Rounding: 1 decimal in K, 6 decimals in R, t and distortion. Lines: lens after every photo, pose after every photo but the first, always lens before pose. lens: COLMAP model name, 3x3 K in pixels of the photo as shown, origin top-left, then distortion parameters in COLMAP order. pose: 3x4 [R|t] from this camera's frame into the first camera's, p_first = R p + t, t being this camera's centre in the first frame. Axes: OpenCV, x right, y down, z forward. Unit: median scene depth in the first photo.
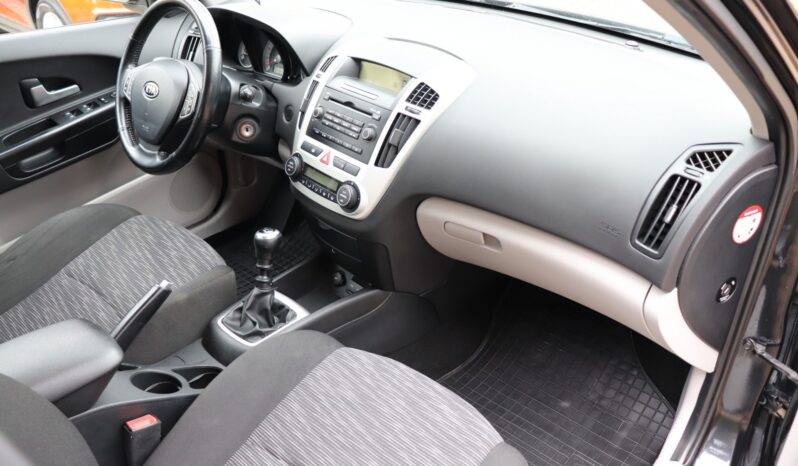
lens RADIAL K [[675.0, 0, 399.3], [0, 675.0, 231.3], [0, 0, 1]] dist [-0.168692, 0.140504]
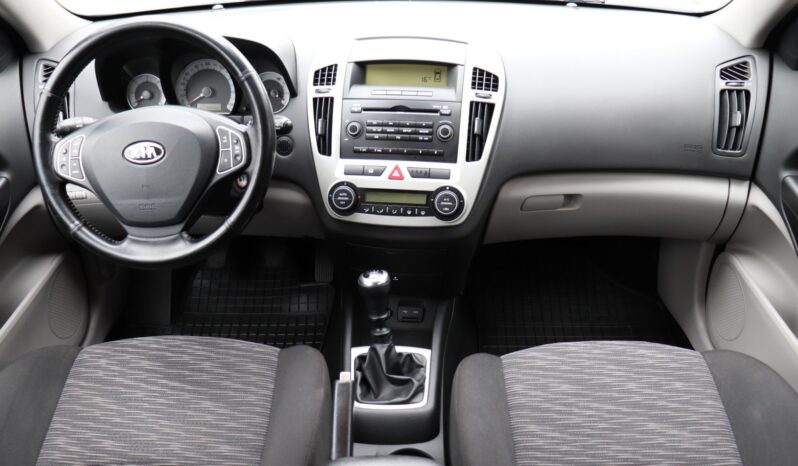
lens RADIAL K [[675.0, 0, 387.6], [0, 675.0, 225.5], [0, 0, 1]] dist [-0.168692, 0.140504]
pose [[0.751774, -0.308260, 0.582934, -0.678867], [0.338809, 0.938966, 0.059591, -0.104900], [-0.565724, 0.152704, 0.810332, 0.314864]]
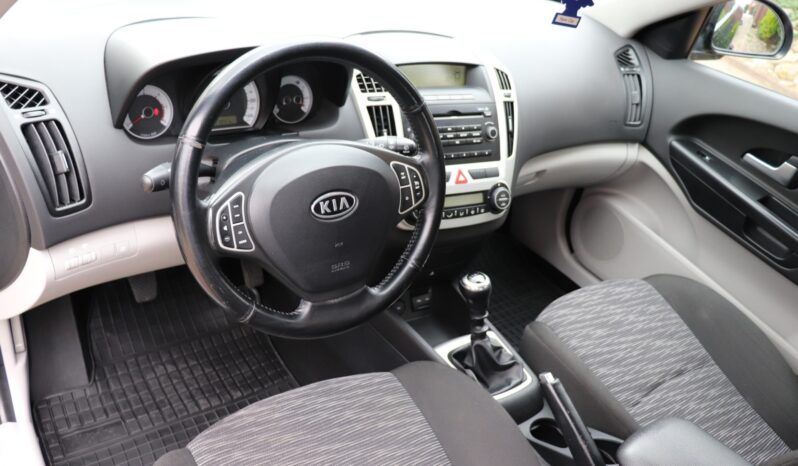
lens RADIAL K [[675.0, 0, 400.4], [0, 675.0, 231.5], [0, 0, 1]] dist [-0.168692, 0.140504]
pose [[0.214753, -0.479326, 0.850957, -0.977087], [0.333725, 0.854857, 0.397301, -0.453684], [-0.917883, 0.198664, 0.343546, 0.807734]]
